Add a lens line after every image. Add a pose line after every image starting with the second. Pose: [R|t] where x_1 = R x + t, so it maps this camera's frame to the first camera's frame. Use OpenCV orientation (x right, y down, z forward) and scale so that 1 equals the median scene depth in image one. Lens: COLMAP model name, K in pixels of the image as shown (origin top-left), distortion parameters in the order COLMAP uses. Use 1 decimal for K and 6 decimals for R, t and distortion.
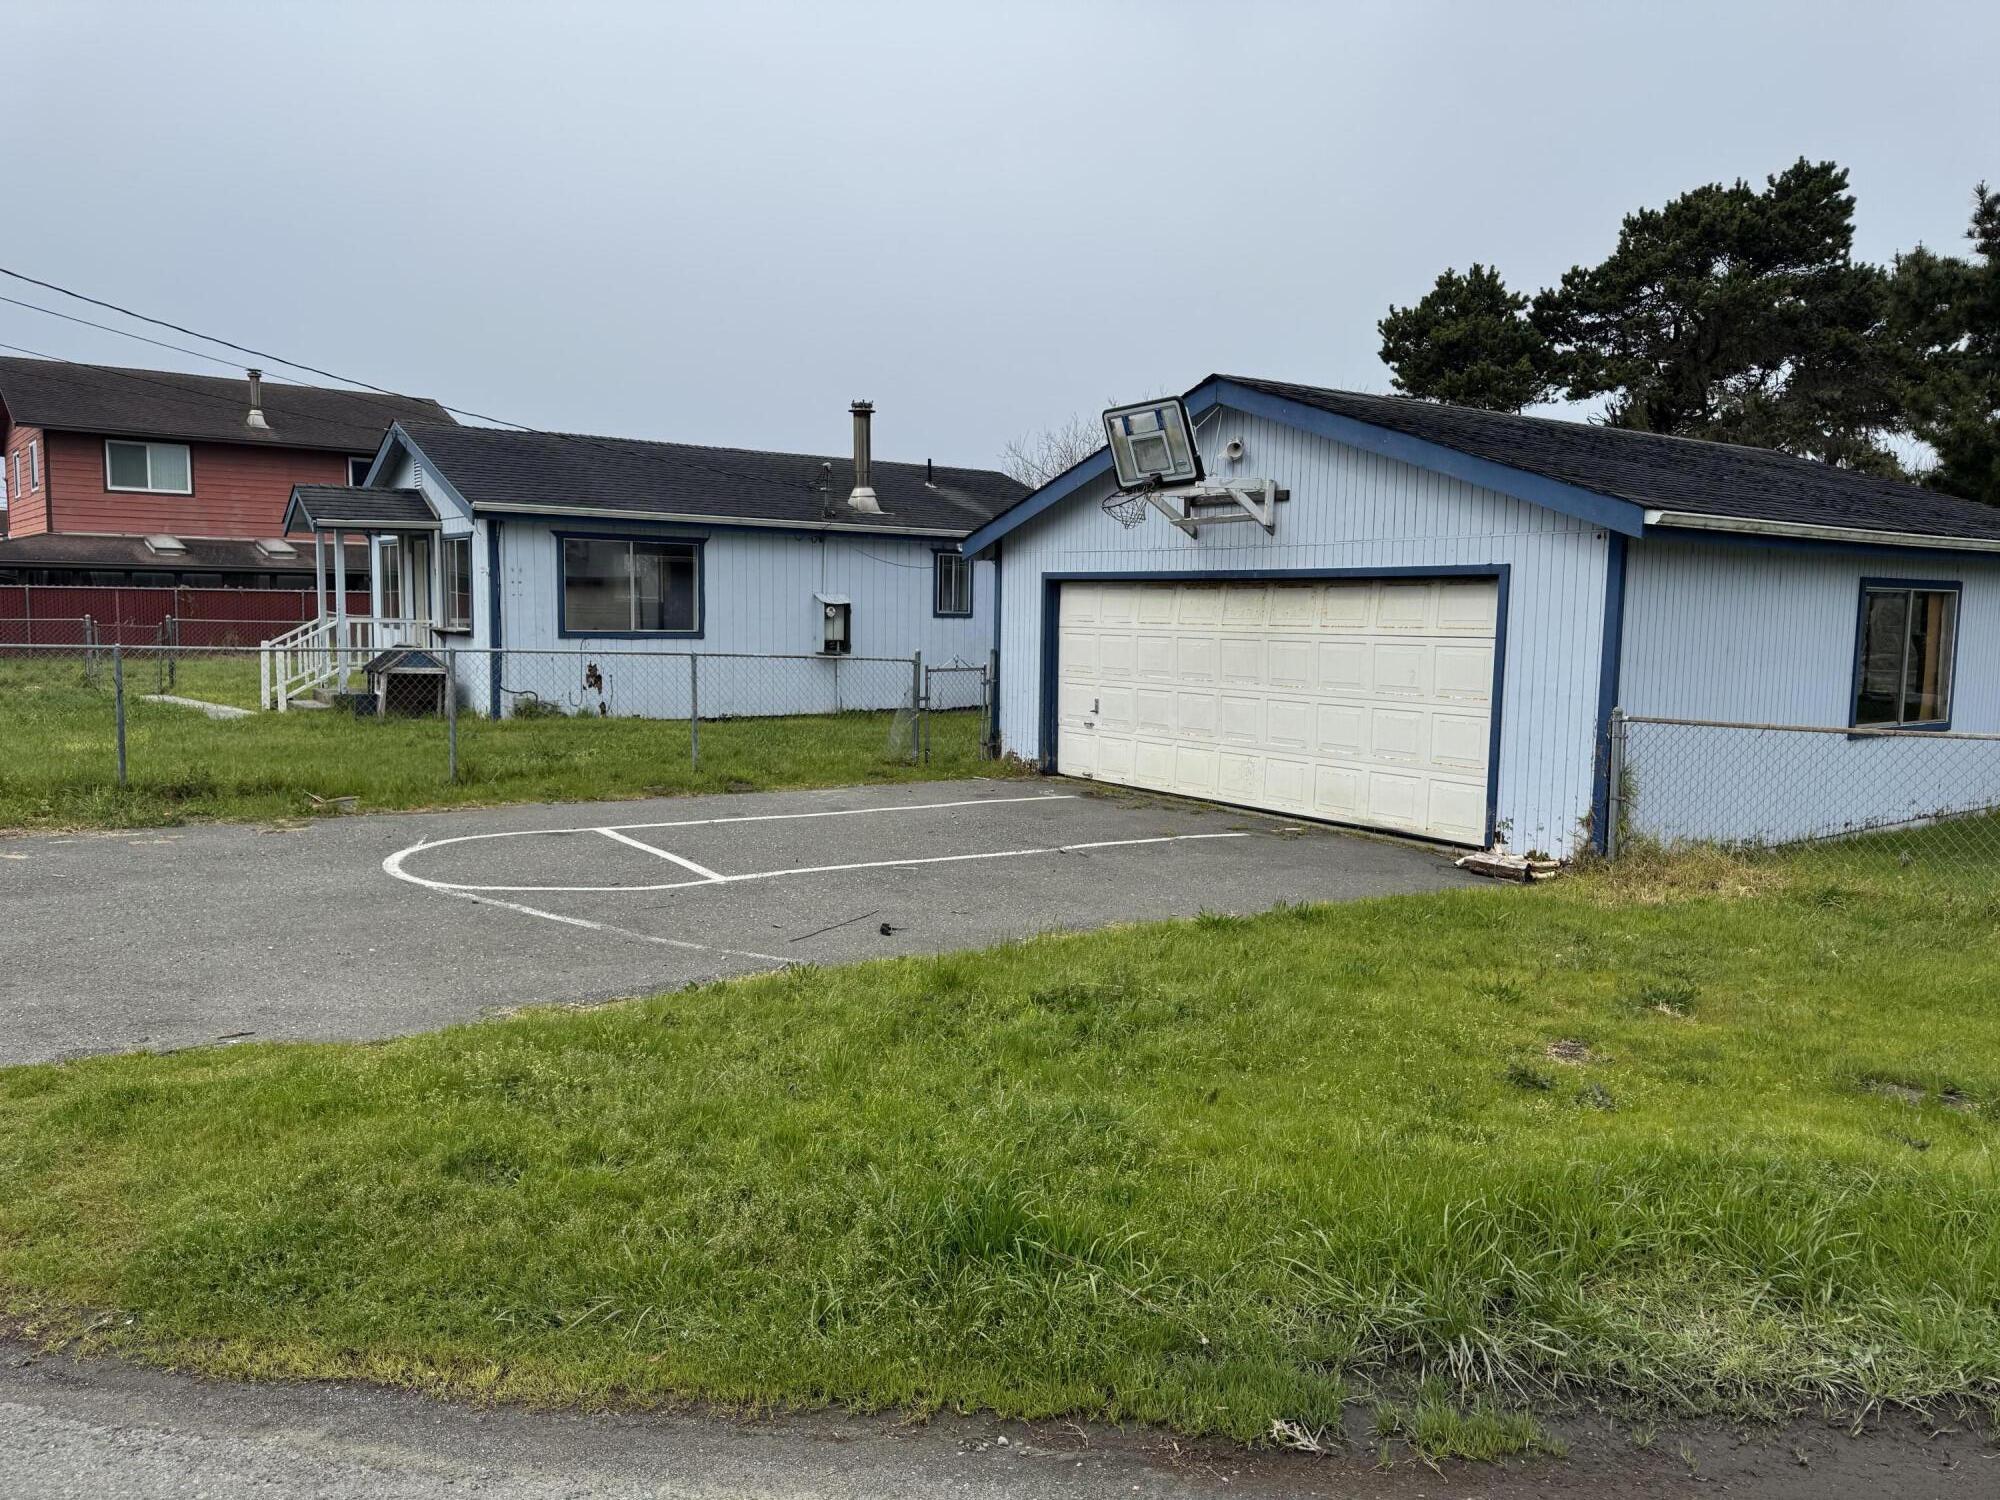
lens RADIAL K [[1388.4, 0, 1000.0], [0, 1388.4, 750.0], [0, 0, 1]] dist [0.155714, -0.311762]
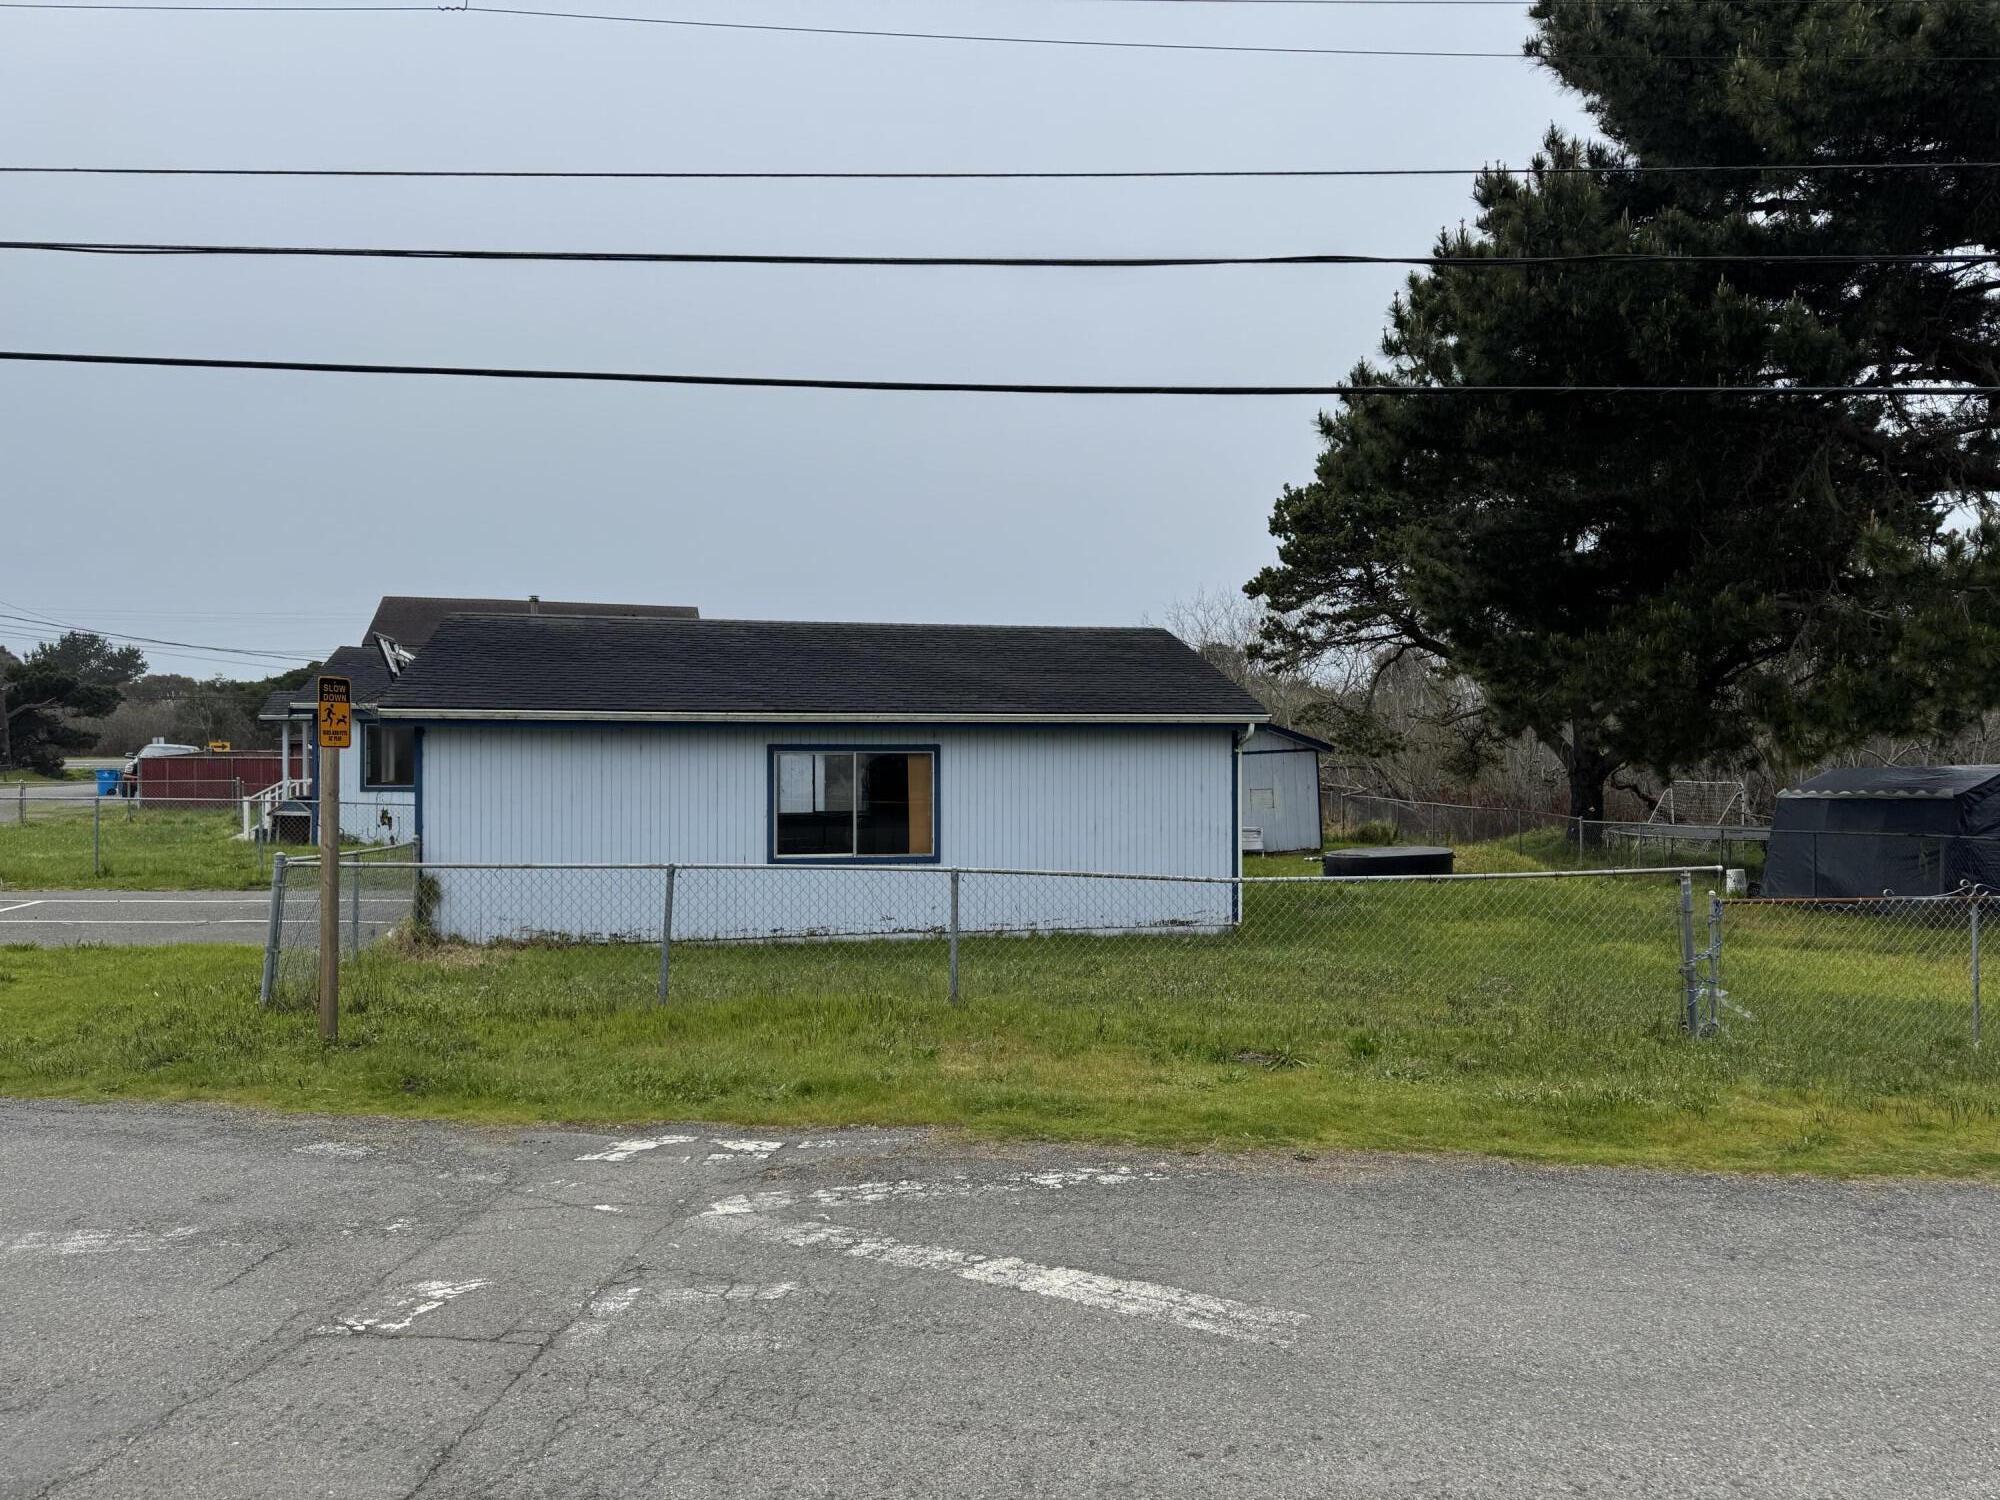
lens RADIAL K [[1388.4, 0, 1000.0], [0, 1388.4, 750.0], [0, 0, 1]] dist [0.155714, -0.311762]
pose [[0.894750, -0.015554, -0.446296, 0.992725], [-0.032451, 0.994486, -0.099718, 0.005055], [0.445386, 0.103706, 0.889312, -0.068119]]
